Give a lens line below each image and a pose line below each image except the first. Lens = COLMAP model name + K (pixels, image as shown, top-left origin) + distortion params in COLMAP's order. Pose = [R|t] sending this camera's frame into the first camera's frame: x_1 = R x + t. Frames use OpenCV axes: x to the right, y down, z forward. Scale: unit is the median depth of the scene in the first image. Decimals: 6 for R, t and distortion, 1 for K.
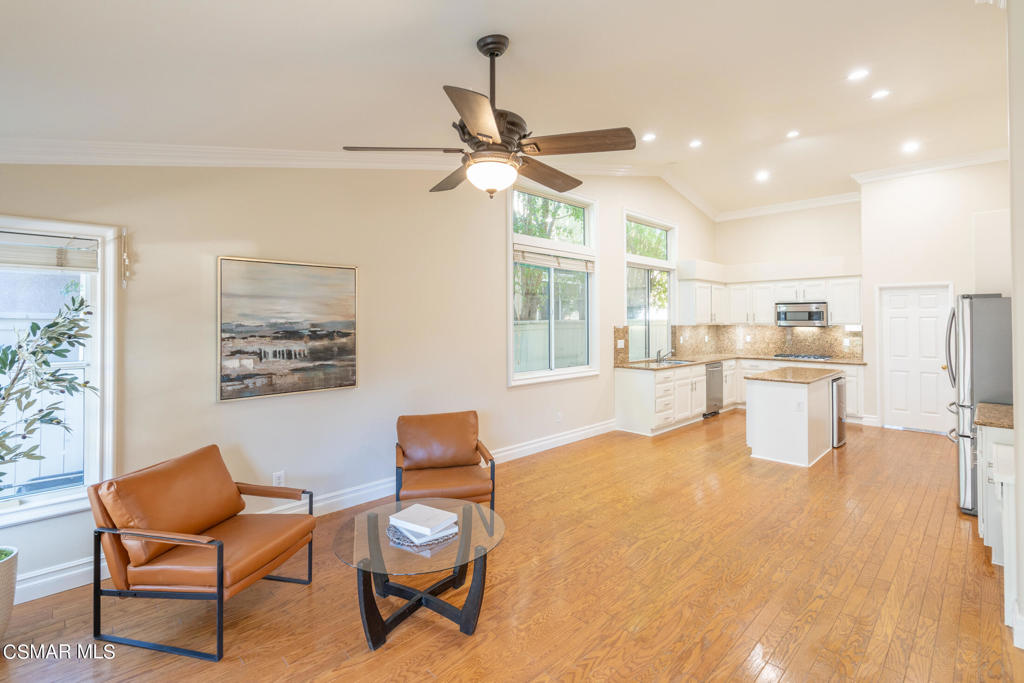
lens RADIAL K [[473.8, 0, 516.5], [0, 473.8, 314.4], [0, 0, 1]] dist [-0.004580, 0.002087]
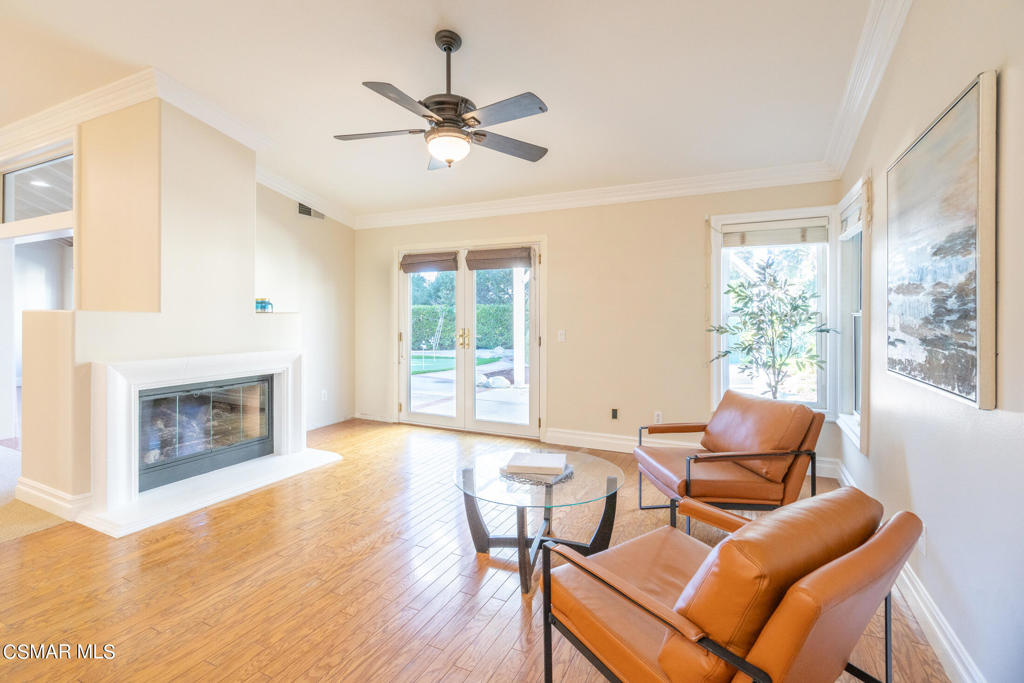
lens RADIAL K [[473.8, 0, 505.1], [0, 473.8, 311.2], [0, 0, 1]] dist [-0.004580, 0.002087]
pose [[-0.946244, -0.000613, -0.323452, 0.063158], [0.005523, 0.999822, -0.018053, 0.046845], [0.323405, -0.018869, -0.946072, 0.671972]]
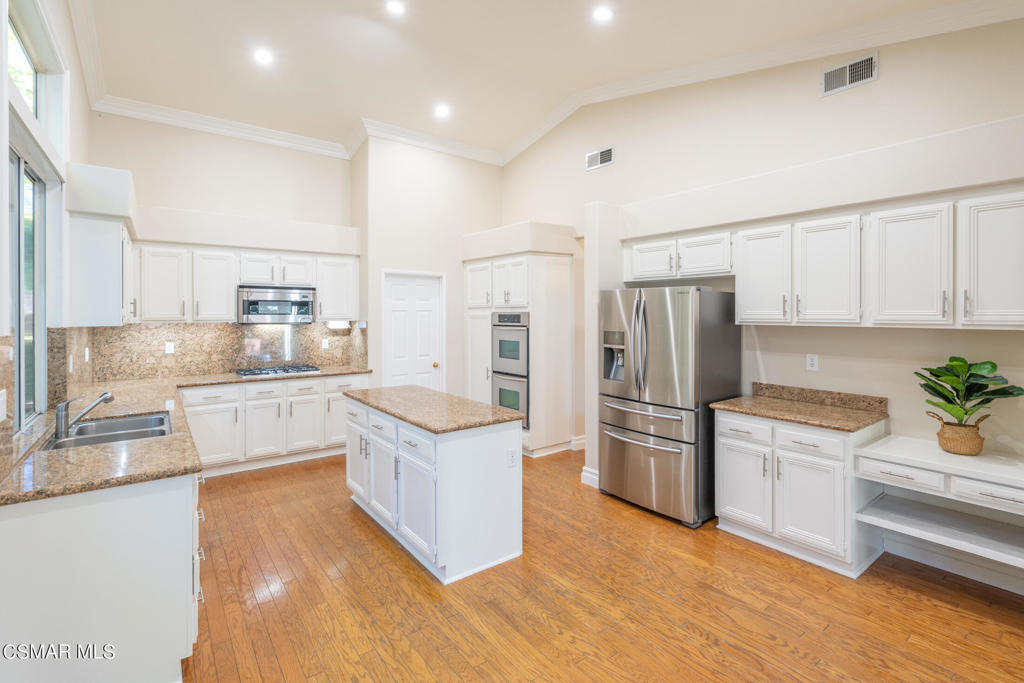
lens RADIAL K [[473.8, 0, 510.6], [0, 473.8, 313.1], [0, 0, 1]] dist [-0.004580, 0.002087]
pose [[0.127074, 0.001746, 0.991892, 0.001861], [-0.013627, 0.999907, -0.000014, 0.007052], [-0.991800, -0.013515, 0.127086, 0.646817]]
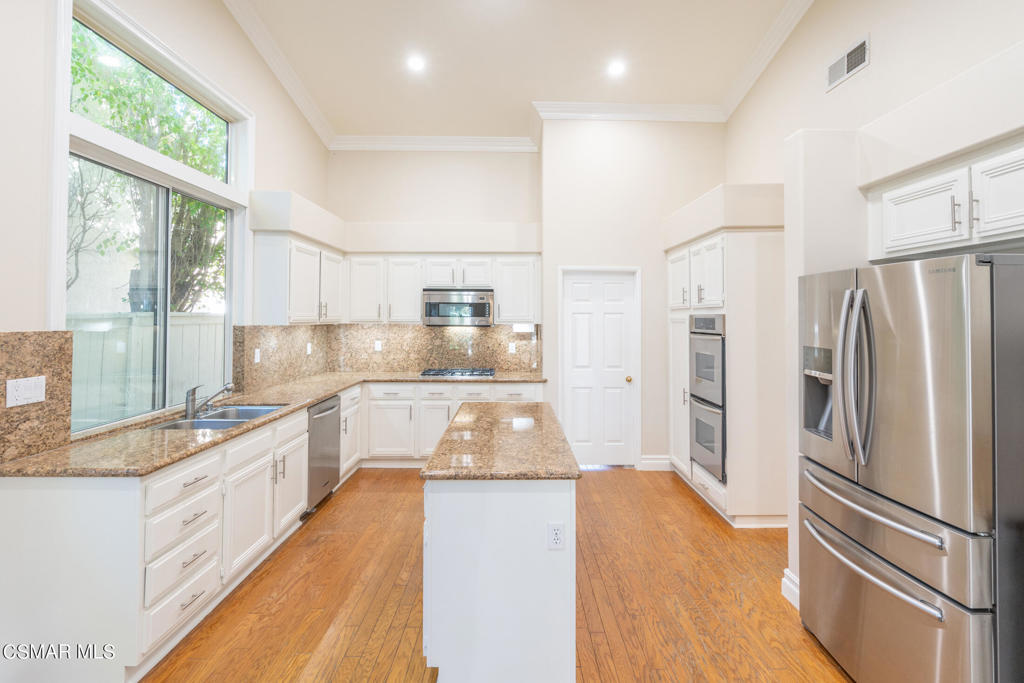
lens RADIAL K [[473.8, 0, 521.3], [0, 473.8, 307.7], [0, 0, 1]] dist [-0.004580, 0.002087]
pose [[0.689316, 0.019975, 0.724185, 0.203810], [-0.016216, 0.999795, -0.012142, 0.007316], [-0.724279, -0.003374, 0.689499, 0.525106]]
